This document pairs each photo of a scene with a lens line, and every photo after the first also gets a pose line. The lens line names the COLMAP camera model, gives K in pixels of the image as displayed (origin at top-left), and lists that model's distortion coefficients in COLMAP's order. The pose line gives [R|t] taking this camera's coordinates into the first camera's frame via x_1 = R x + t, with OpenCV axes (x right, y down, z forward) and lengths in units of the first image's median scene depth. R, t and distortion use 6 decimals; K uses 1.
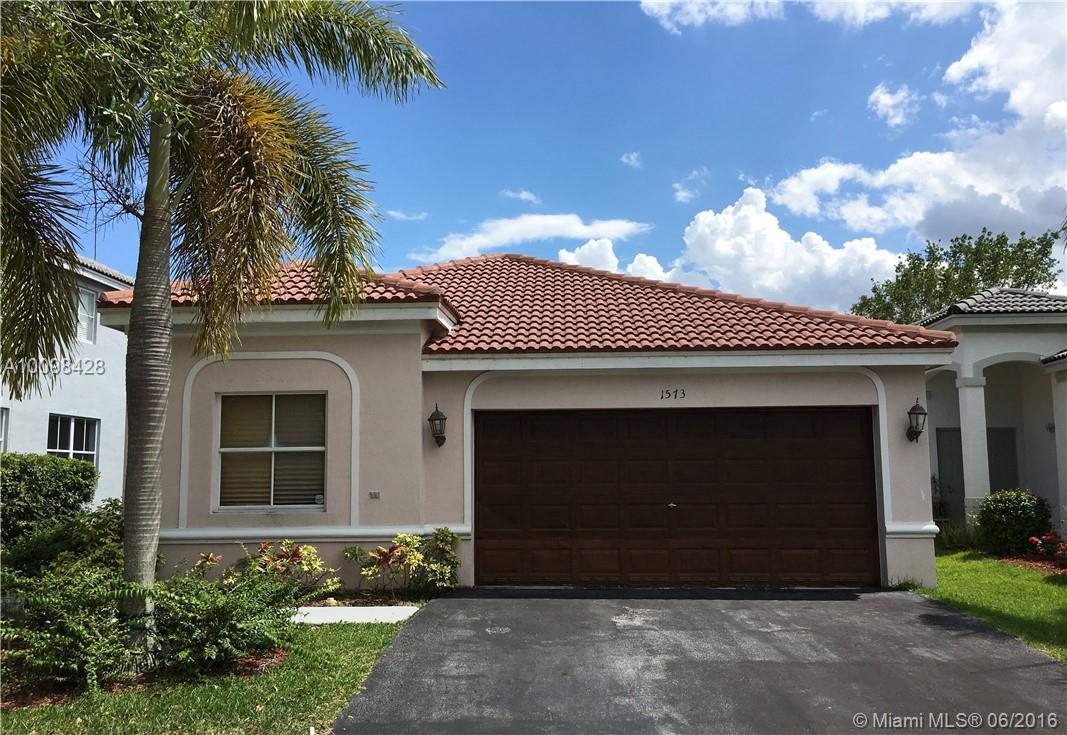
lens RADIAL K [[913.2, 0, 520.9], [0, 913.2, 370.2], [0, 0, 1]] dist [0.055860, -0.001914]
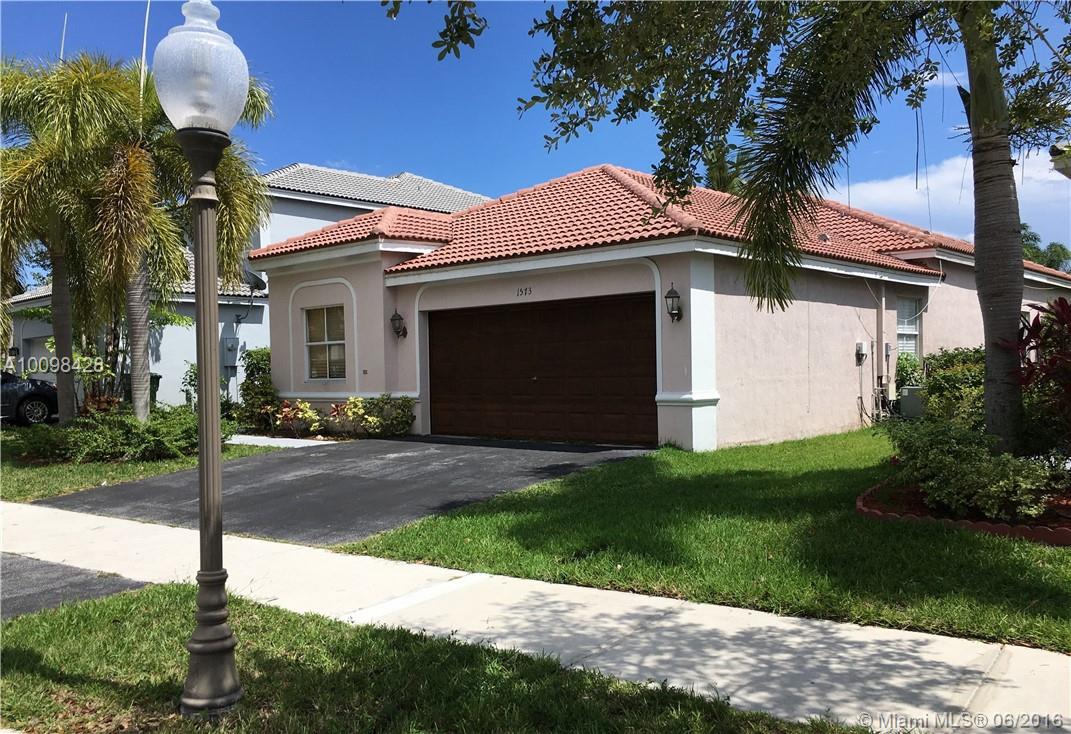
lens RADIAL K [[916.6, 0, 522.8], [0, 916.6, 369.7], [0, 0, 1]] dist [0.055860, -0.001914]
pose [[0.762567, -0.005167, -0.646888, 0.994948], [0.095302, 0.989955, 0.104437, 0.000165], [0.639851, -0.141290, 0.755399, 0.026227]]
